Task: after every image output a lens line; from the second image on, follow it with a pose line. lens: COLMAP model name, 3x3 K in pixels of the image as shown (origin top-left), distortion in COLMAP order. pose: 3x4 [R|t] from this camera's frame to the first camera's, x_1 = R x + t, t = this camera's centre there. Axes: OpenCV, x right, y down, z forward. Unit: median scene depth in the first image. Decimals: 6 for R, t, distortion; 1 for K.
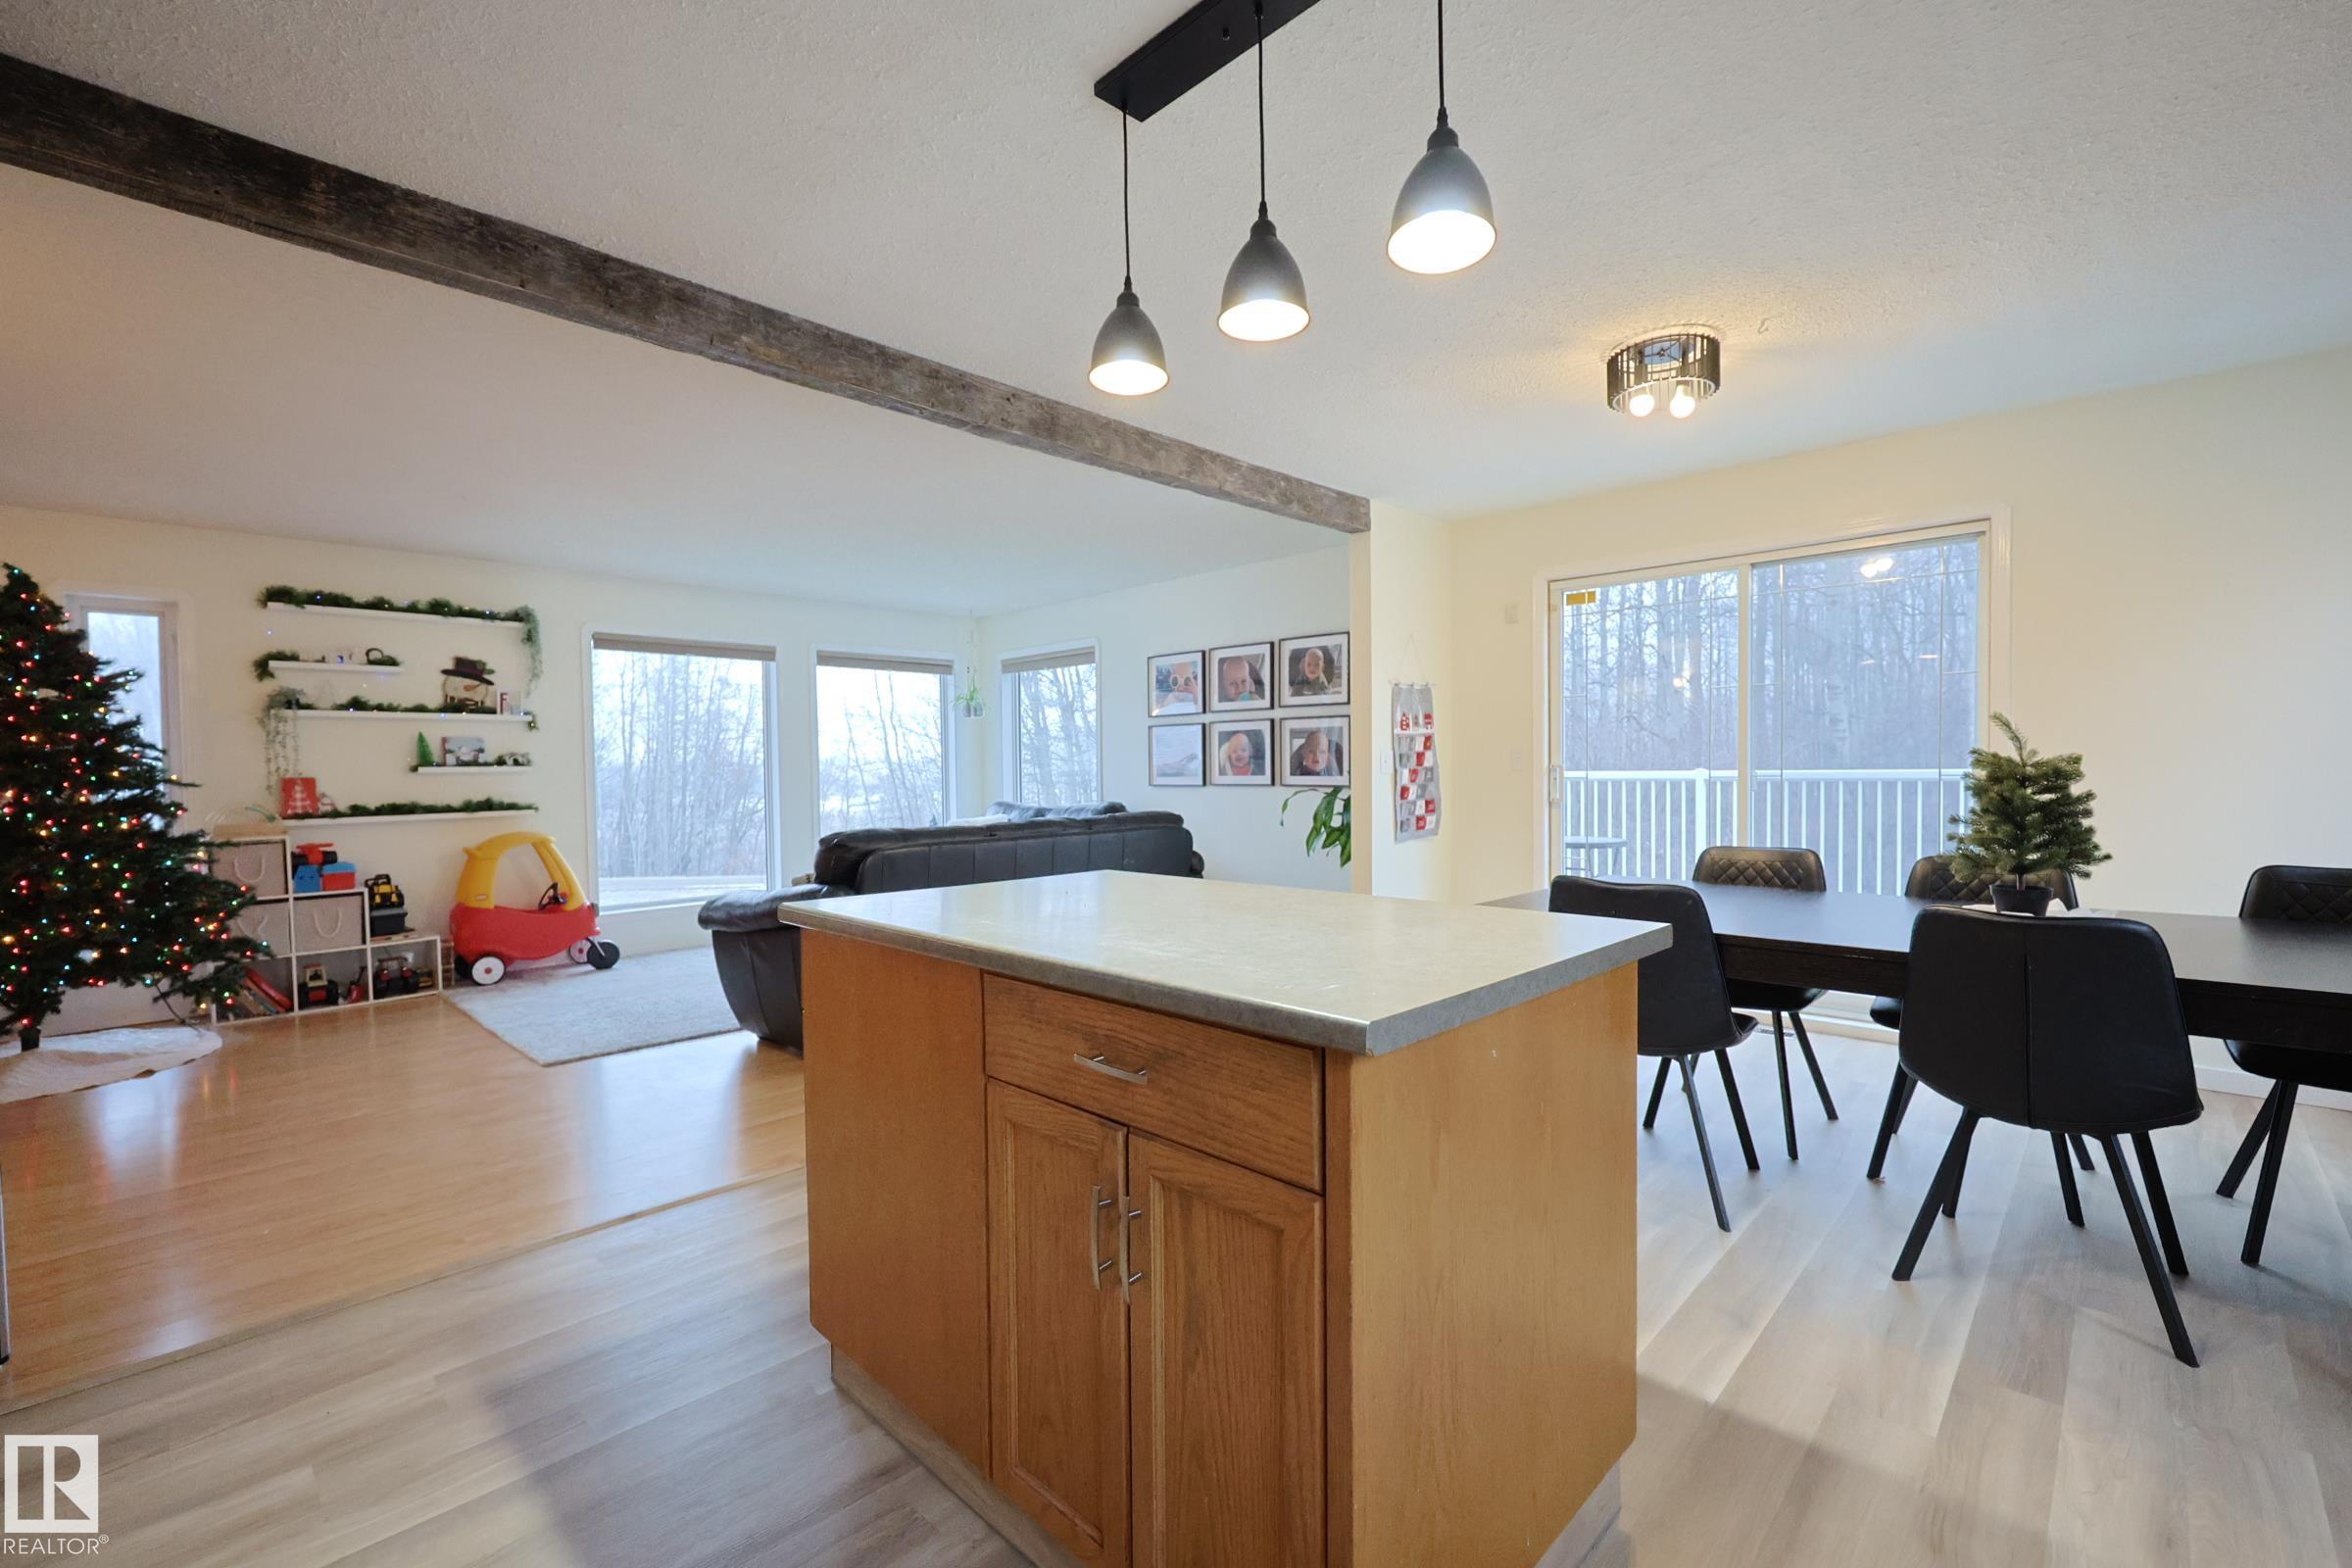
lens RADIAL K [[1002.3, 0, 1178.0], [0, 1002.3, 791.7], [0, 0, 1]] dist [-0.001531, 0.000134]
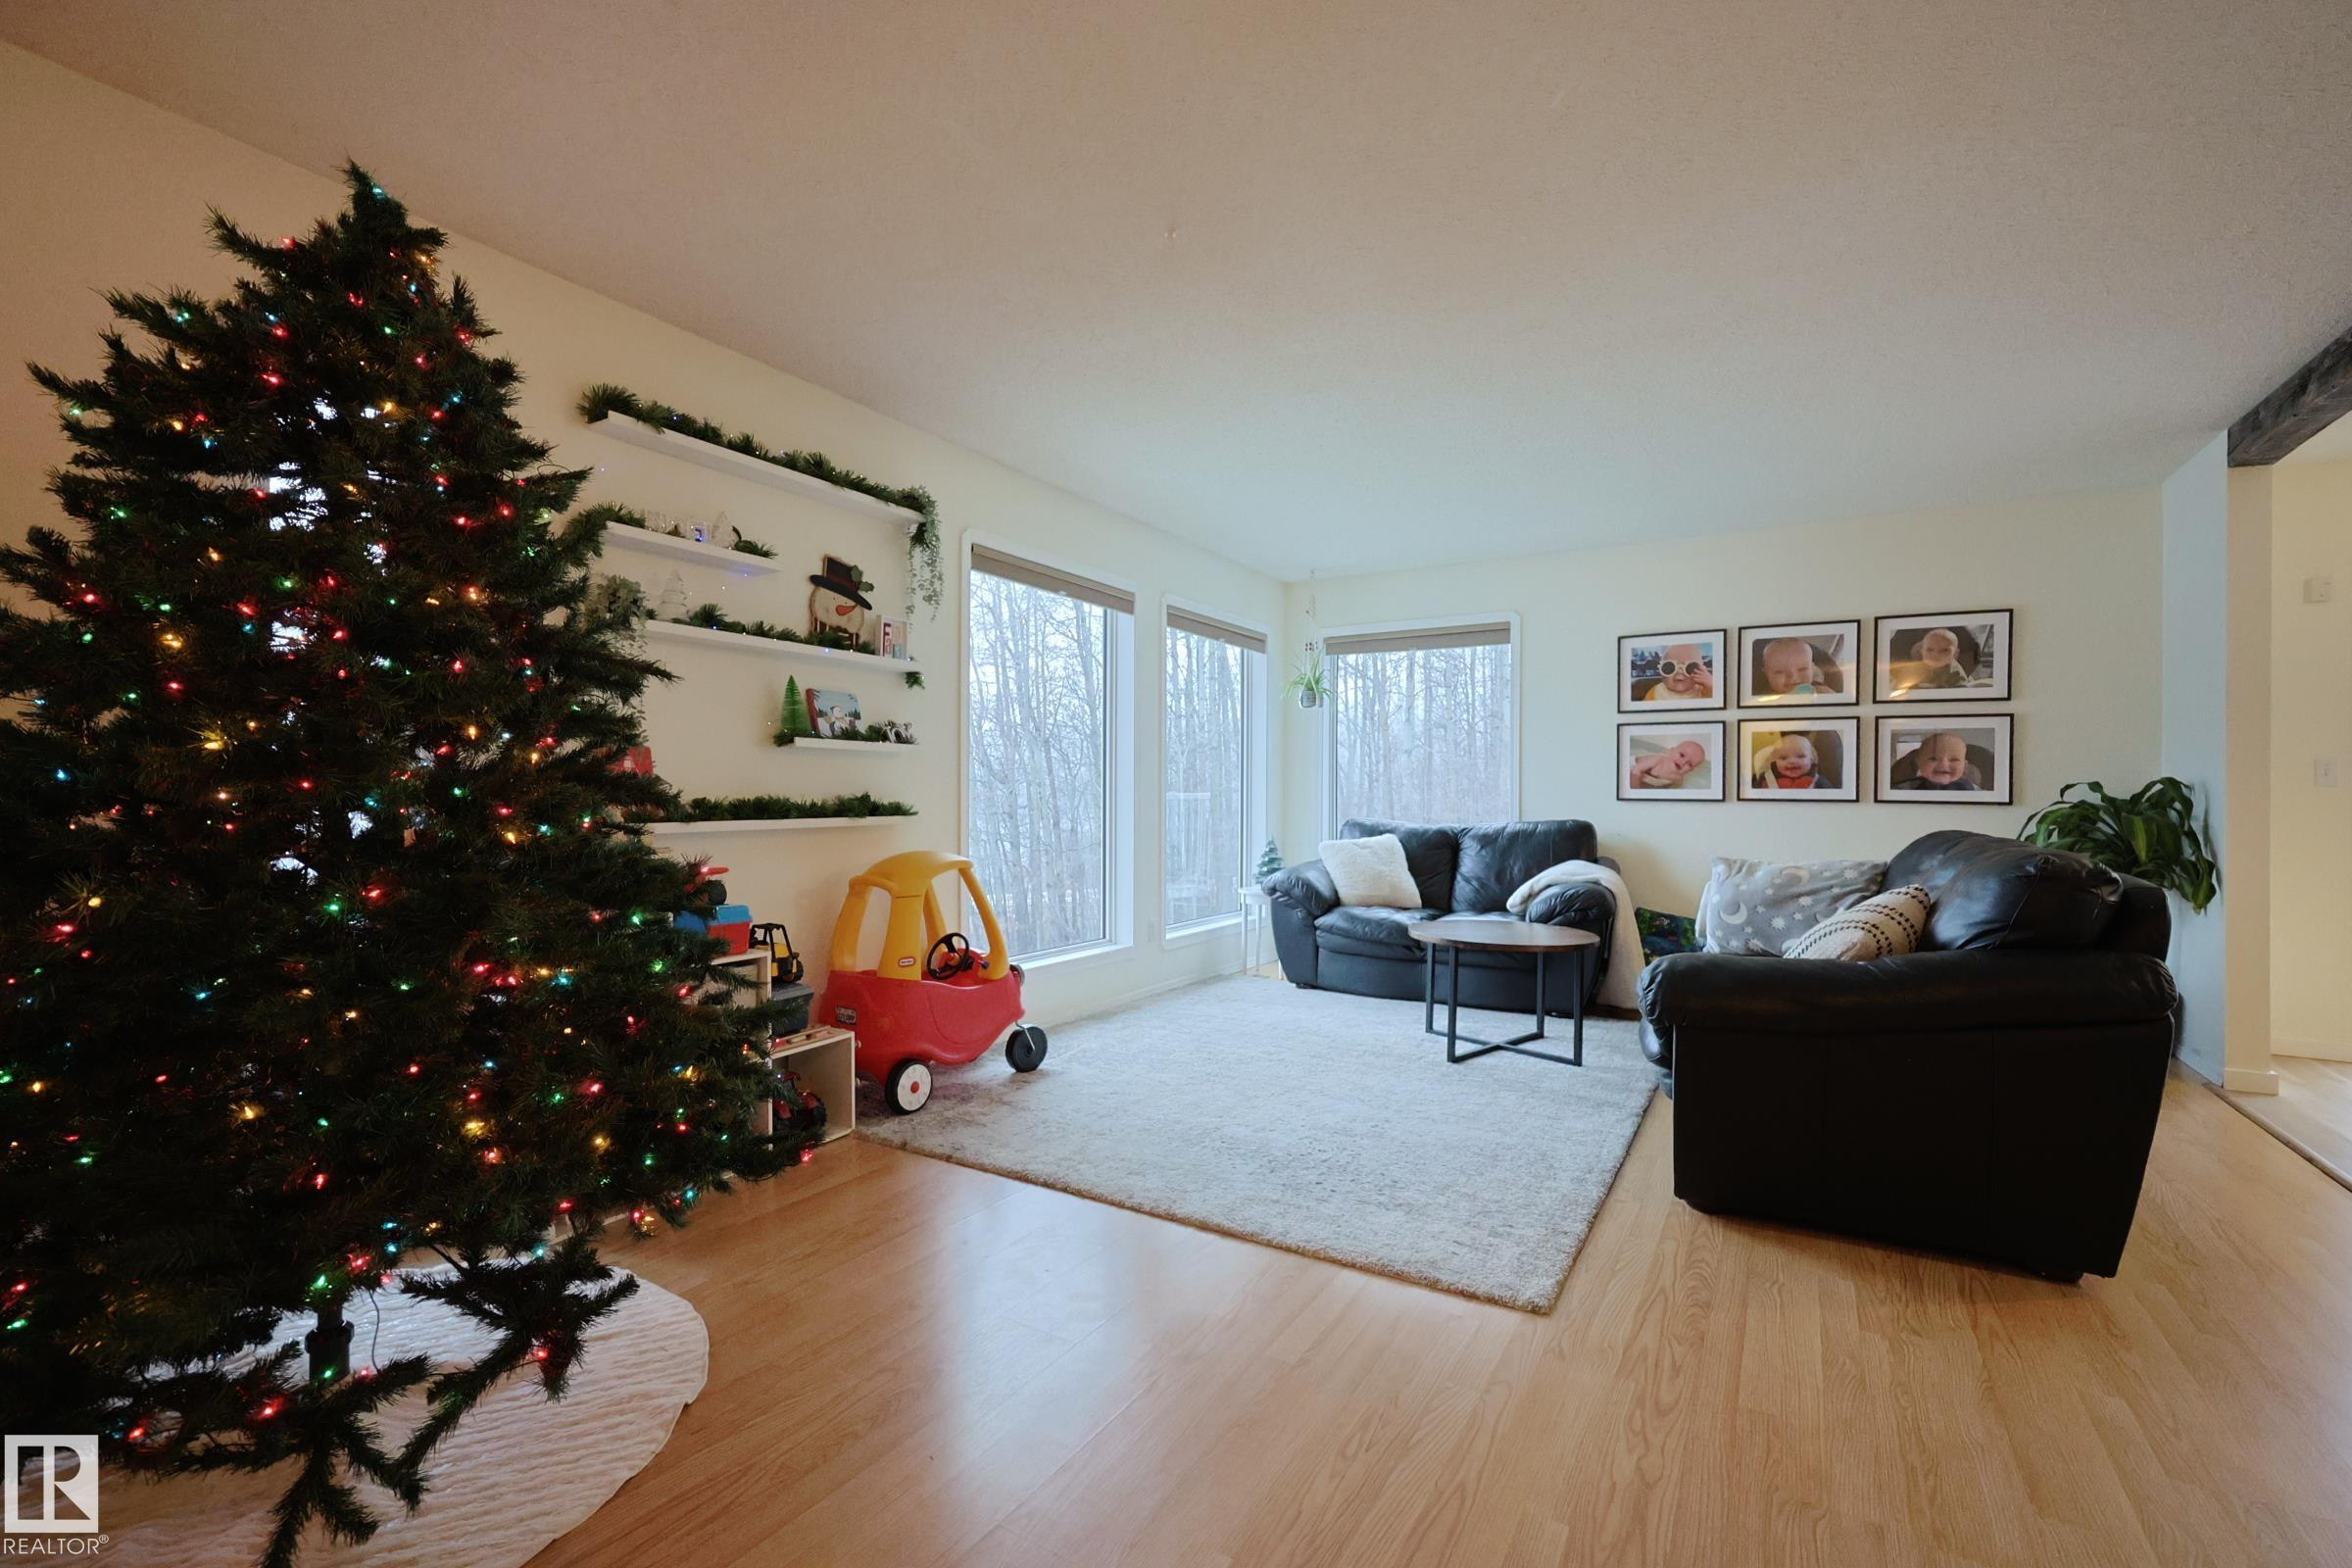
lens RADIAL K [[1002.3, 0, 1178.0], [0, 1002.3, 791.7], [0, 0, 1]] dist [-0.001531, 0.000134]
pose [[0.973653, 0.022226, 0.226947, -0.638674], [-0.015653, 0.999405, -0.030724, 0.020238], [-0.227495, 0.026362, 0.973422, 0.369074]]
